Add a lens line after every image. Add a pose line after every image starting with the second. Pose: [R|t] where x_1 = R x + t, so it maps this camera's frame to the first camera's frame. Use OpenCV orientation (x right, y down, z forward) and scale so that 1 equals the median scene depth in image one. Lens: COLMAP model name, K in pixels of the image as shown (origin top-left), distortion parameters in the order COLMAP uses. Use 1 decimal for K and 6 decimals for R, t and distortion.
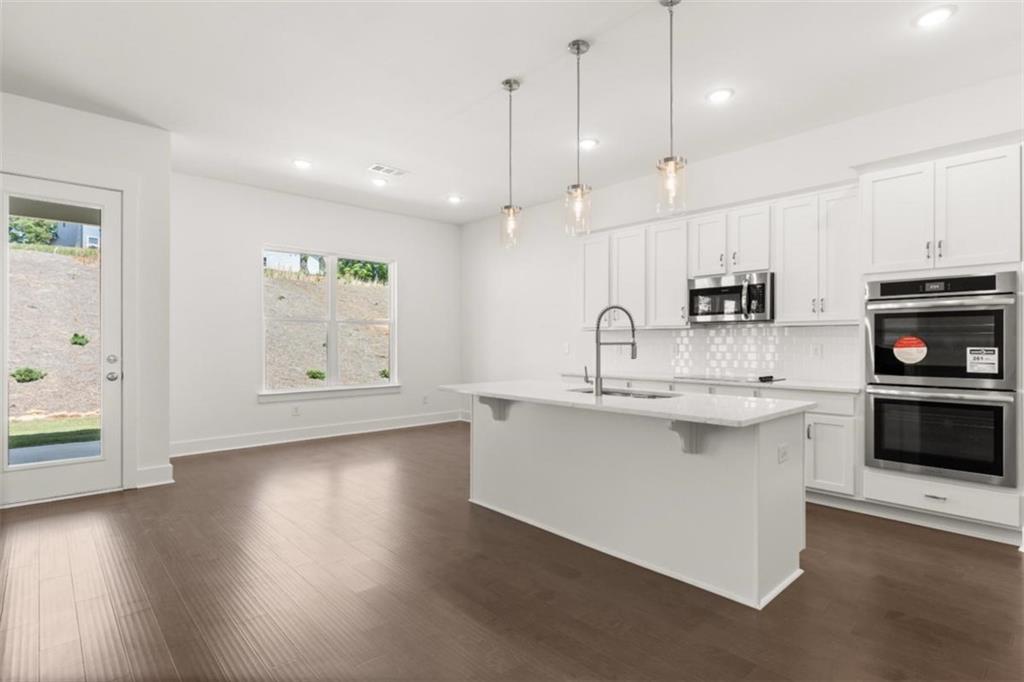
lens RADIAL K [[515.6, 0, 509.7], [0, 515.6, 340.6], [0, 0, 1]] dist [-0.006228, 0.001201]
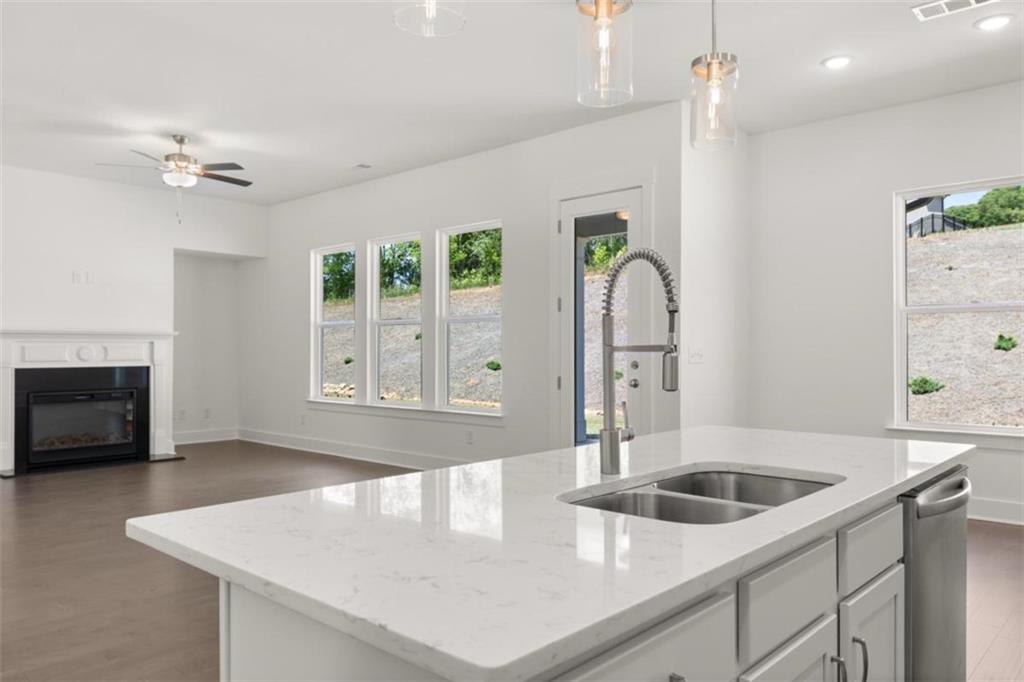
lens RADIAL K [[736.4, 0, 511.3], [0, 736.4, 345.8], [0, 0, 1]] dist [0.008769, -0.011241]
pose [[0.088333, -0.003838, -0.996084, 0.561390], [0.006611, 0.999973, -0.003266, 0.003599], [0.996069, -0.006296, 0.088356, 0.647749]]
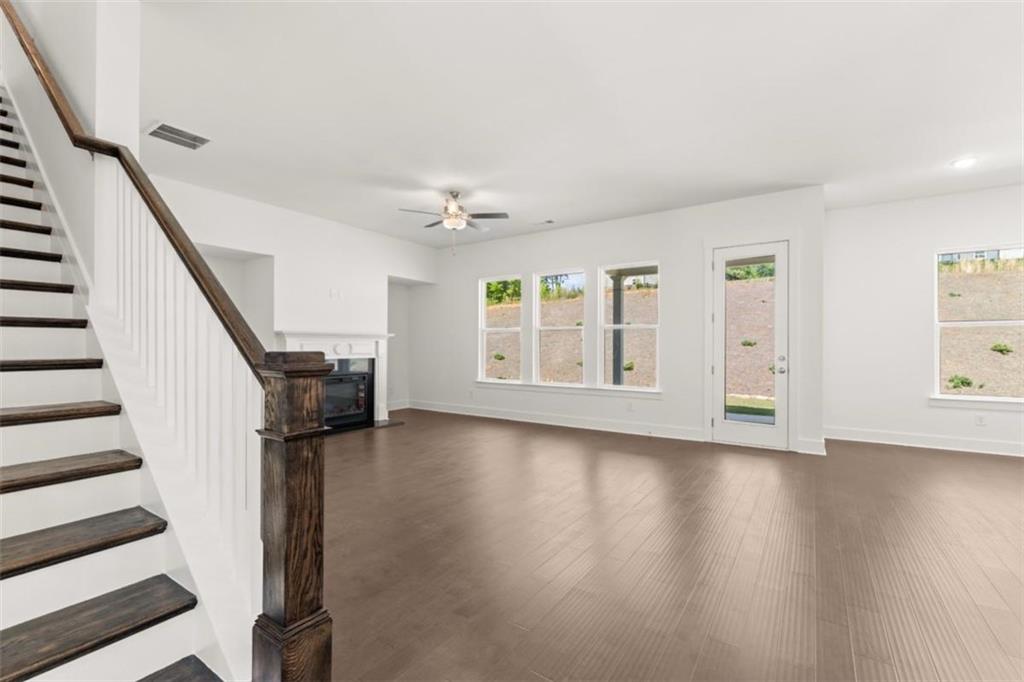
lens RADIAL K [[441.7, 0, 513.5], [0, 441.7, 347.0], [0, 0, 1]] dist [-0.002668, 0.000056]
pose [[0.231971, 0.002639, -0.972719, 0.254863], [0.001729, 0.999994, 0.003126, -0.000975], [0.972721, -0.002407, 0.231965, -0.020751]]
